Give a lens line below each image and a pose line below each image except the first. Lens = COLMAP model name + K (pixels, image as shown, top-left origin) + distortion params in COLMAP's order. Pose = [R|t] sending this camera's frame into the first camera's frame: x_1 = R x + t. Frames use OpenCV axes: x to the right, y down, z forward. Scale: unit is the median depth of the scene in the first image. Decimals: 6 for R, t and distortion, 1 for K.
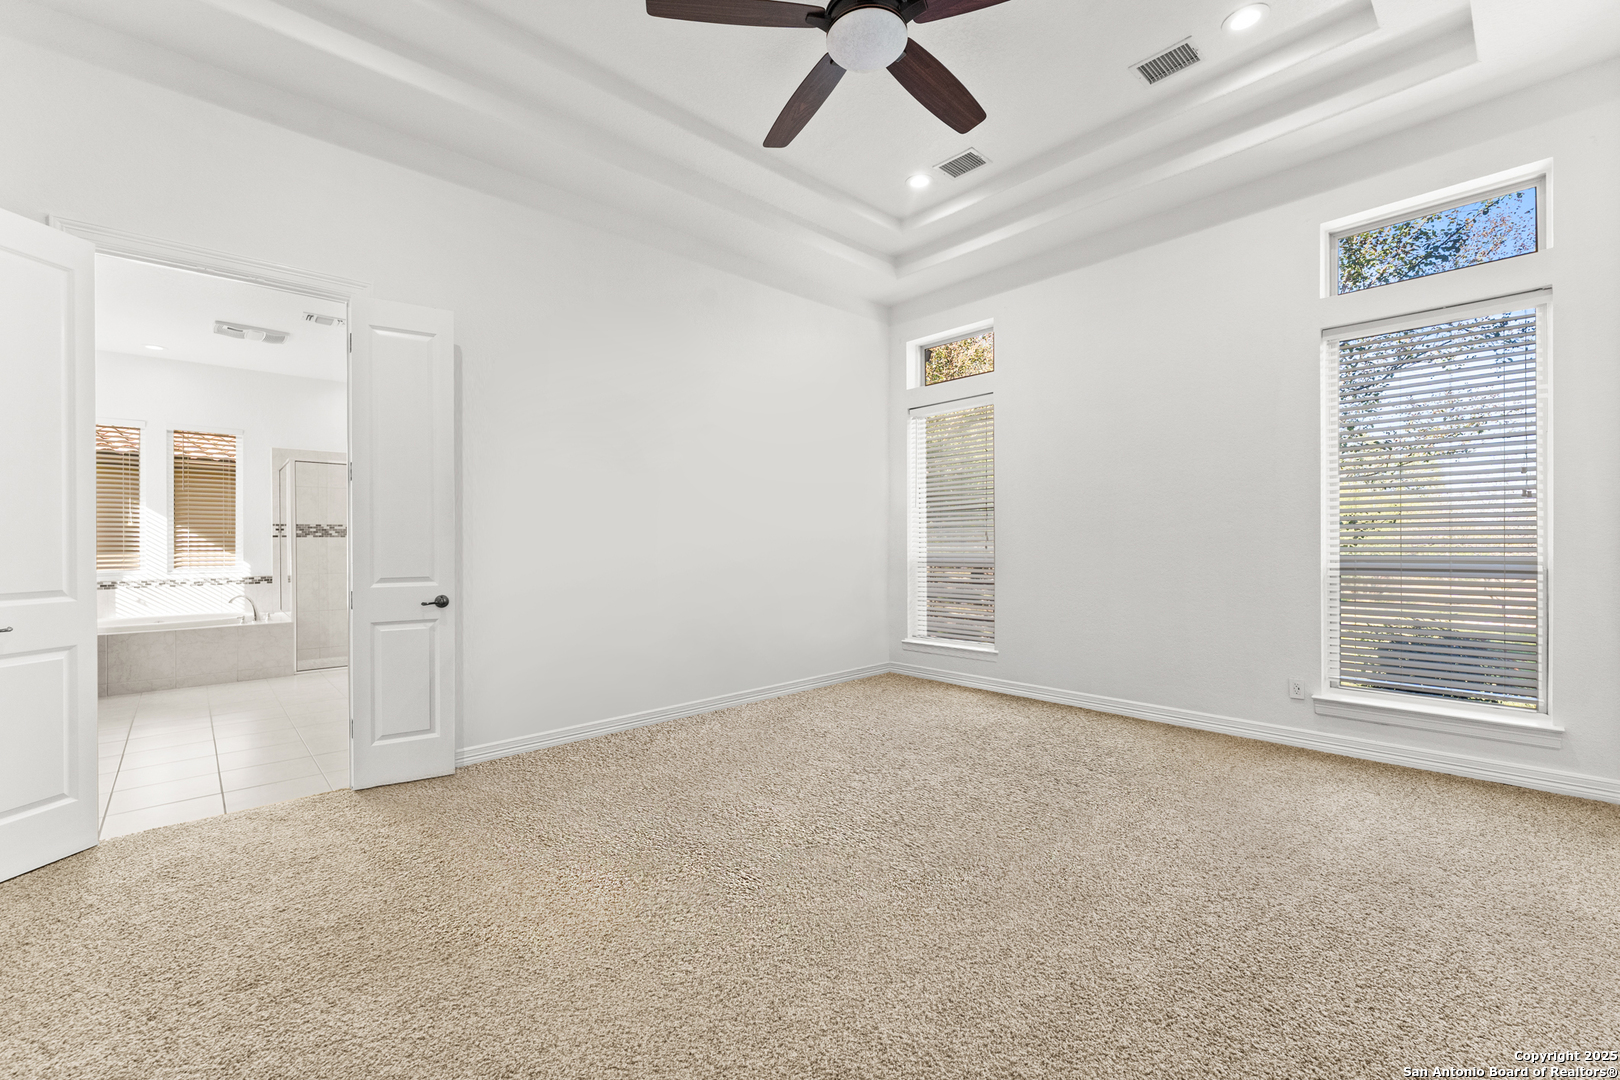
lens RADIAL K [[675.8, 0, 806.3], [0, 675.8, 542.6], [0, 0, 1]] dist [0.000252, -0.000265]
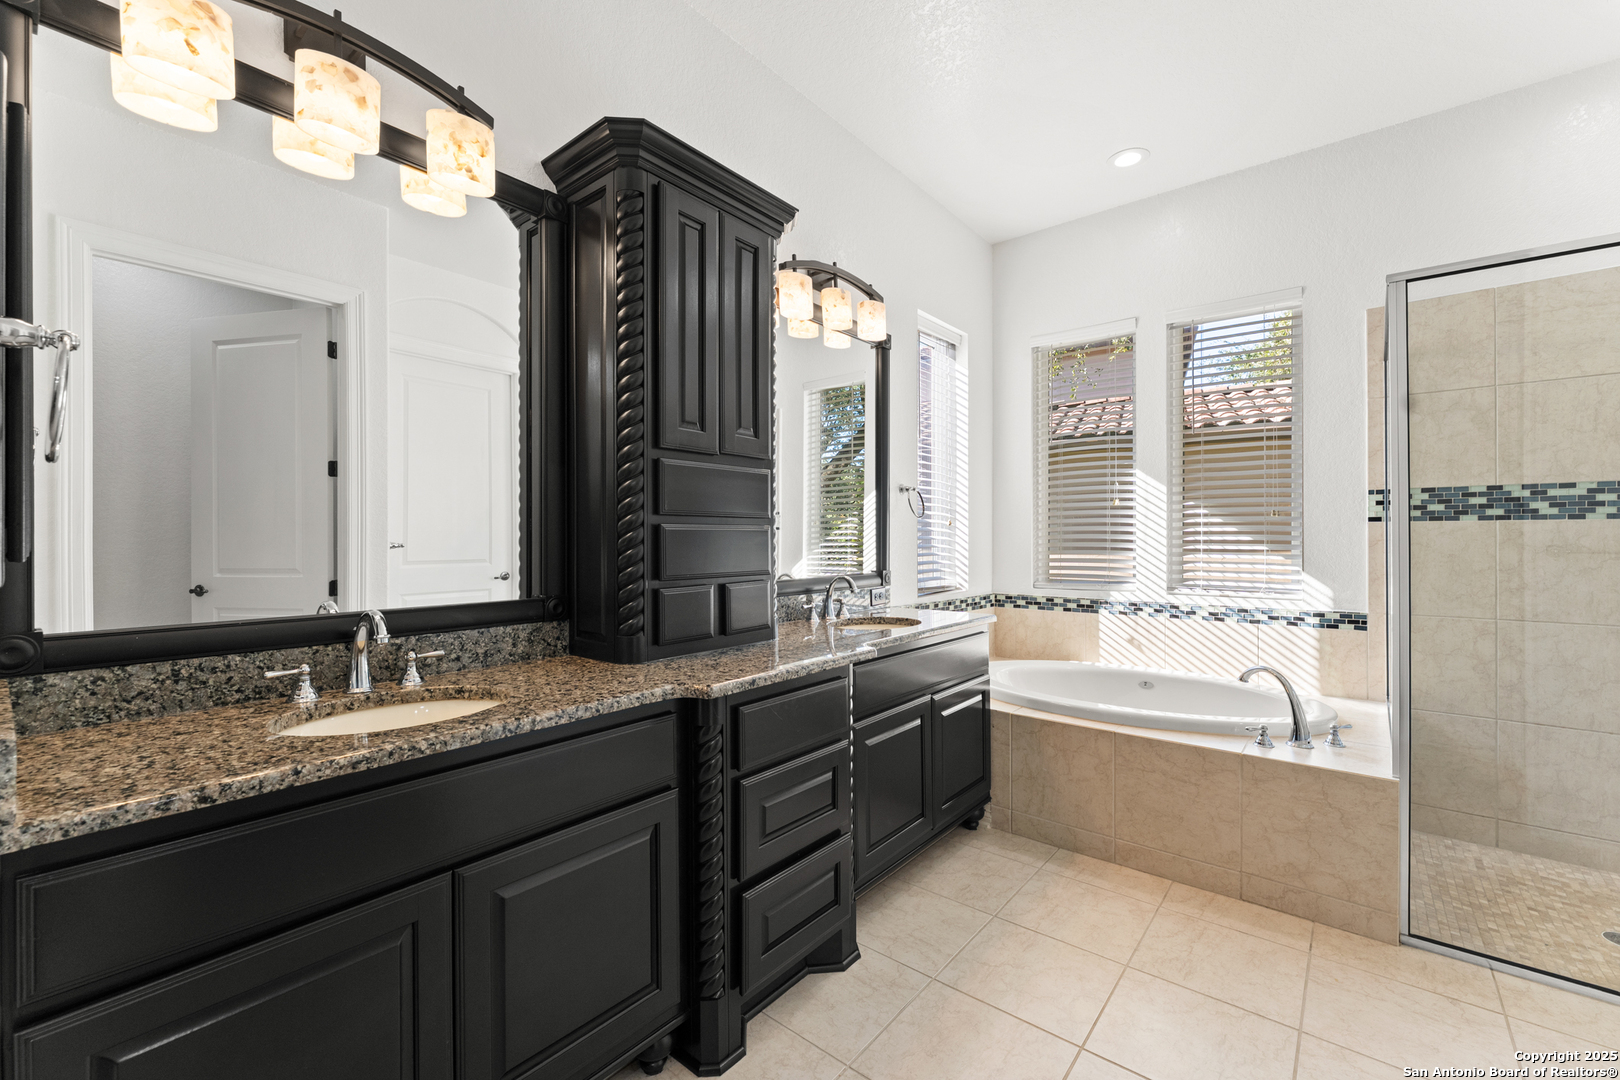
lens RADIAL K [[675.8, 0, 807.6], [0, 675.8, 538.6], [0, 0, 1]] dist [0.000252, -0.000265]
pose [[0.139477, 0.003483, -0.990219, -0.452222], [-0.001653, 0.999993, 0.003285, 0.001786], [0.990224, 0.001179, 0.139482, 0.638646]]
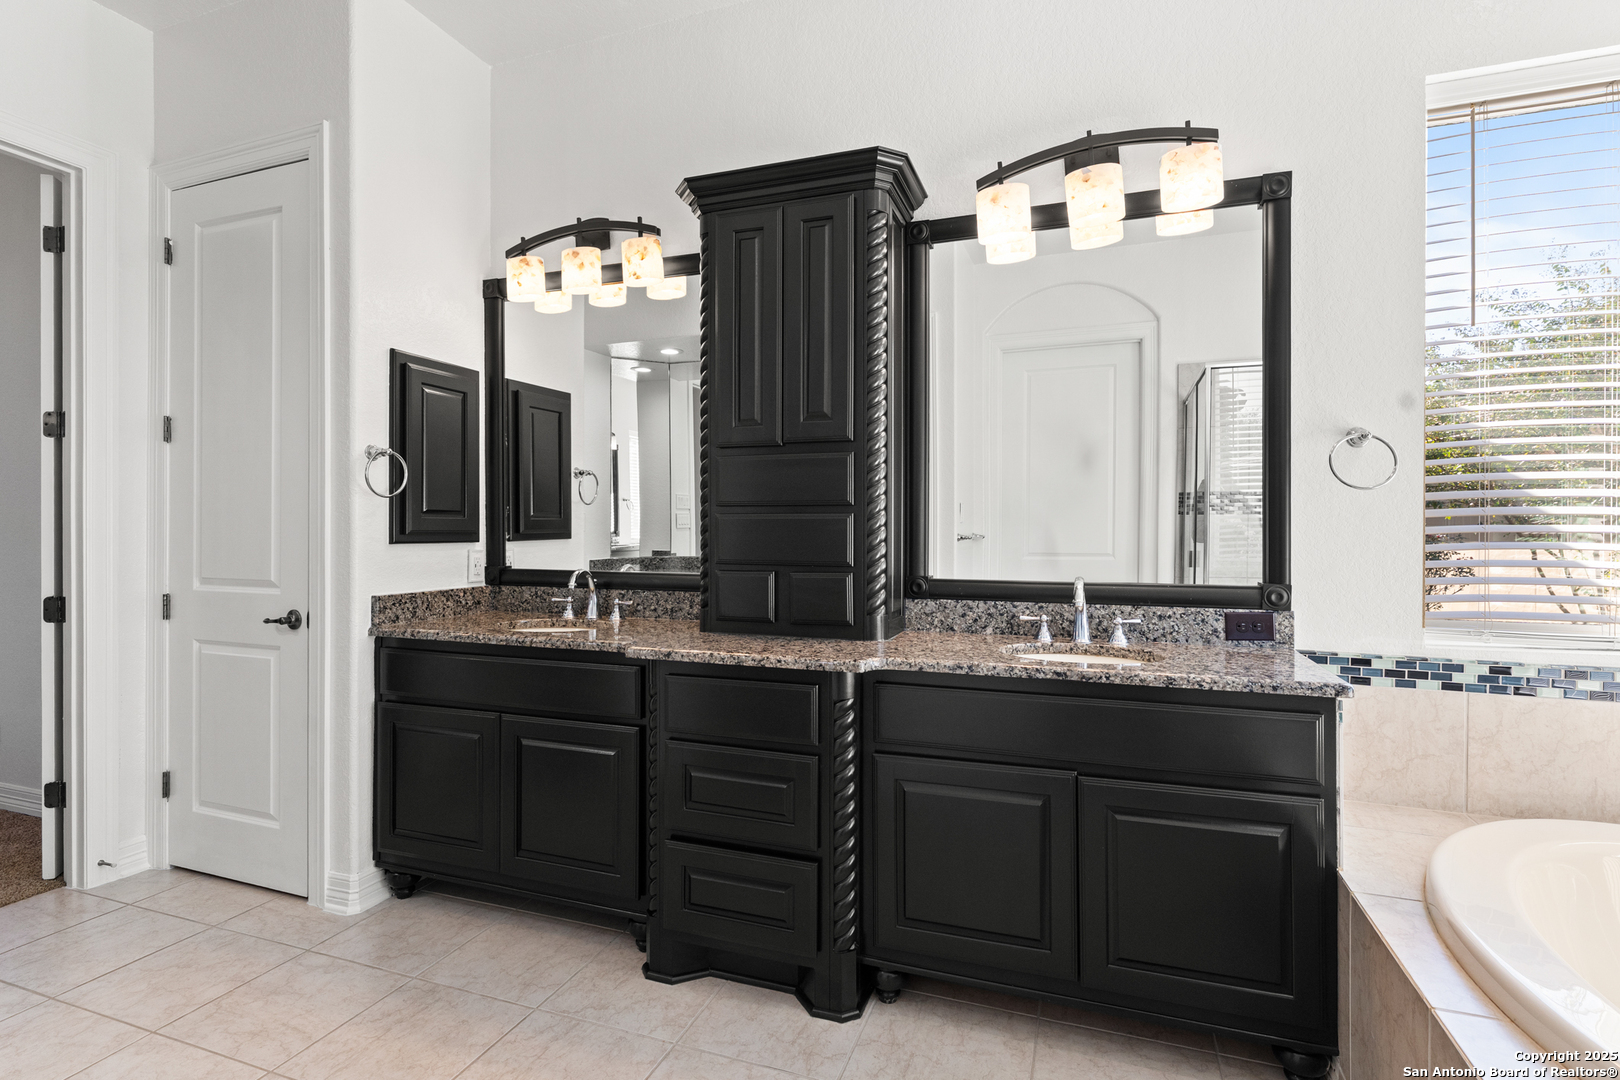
lens RADIAL K [[762.7, 0, 814.5], [0, 762.7, 538.8], [0, 0, 1]] dist [-0.005343, -0.000151]
pose [[-0.886524, 0.004032, -0.462666, -0.684416], [-0.001050, 0.999942, 0.010726, 0.006301], [0.462682, 0.009994, -0.886468, 1.107486]]
